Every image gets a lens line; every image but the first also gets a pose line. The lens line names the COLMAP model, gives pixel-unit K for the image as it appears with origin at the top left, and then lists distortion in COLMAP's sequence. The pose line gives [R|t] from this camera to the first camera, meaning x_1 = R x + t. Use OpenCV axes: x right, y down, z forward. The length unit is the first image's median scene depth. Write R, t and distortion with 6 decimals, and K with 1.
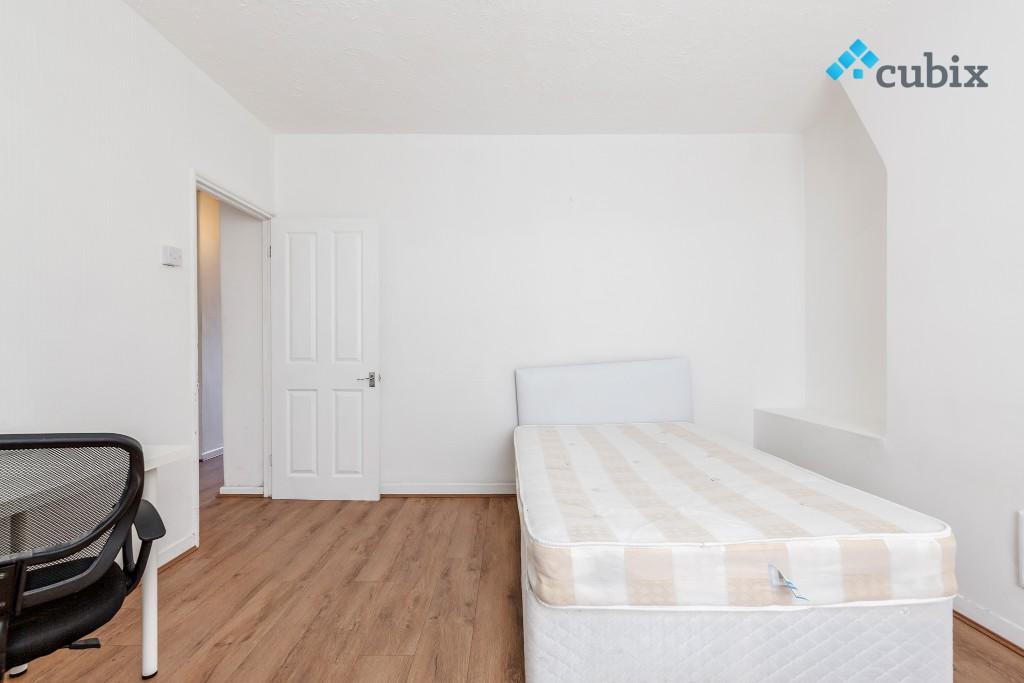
lens RADIAL K [[459.2, 0, 510.5], [0, 459.2, 348.6], [0, 0, 1]] dist [-0.002647, -0.000495]
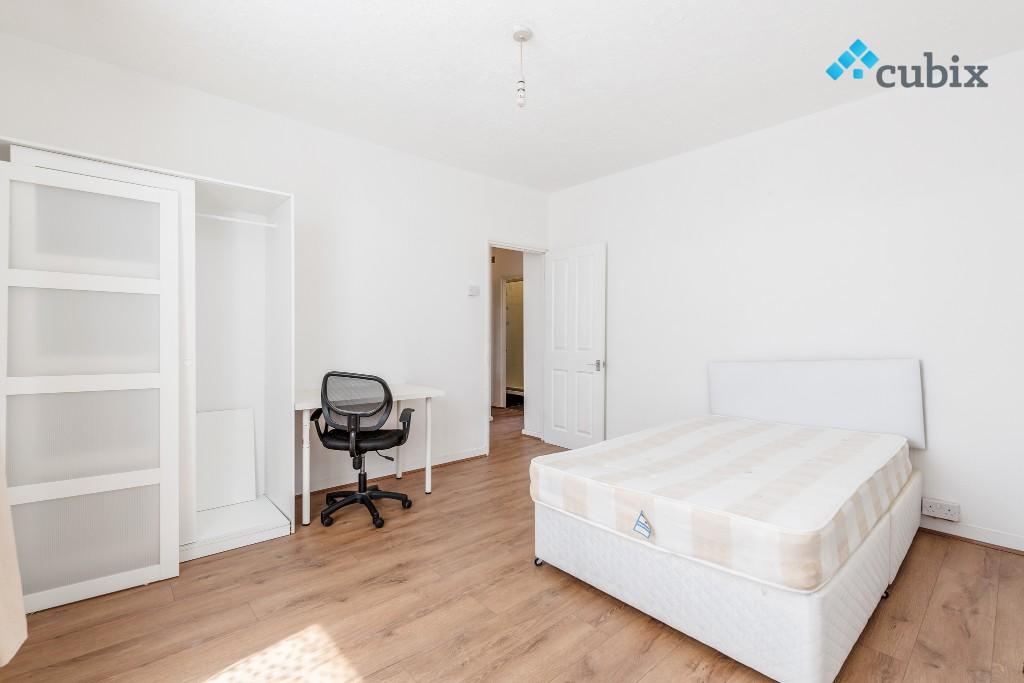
lens RADIAL K [[459.2, 0, 510.5], [0, 459.2, 348.6], [0, 0, 1]] dist [-0.002647, -0.000495]
pose [[0.666887, 0.021688, -0.744843, 0.725804], [-0.002691, 0.999640, 0.026697, -0.021499], [0.745154, -0.015800, 0.666705, -0.101087]]
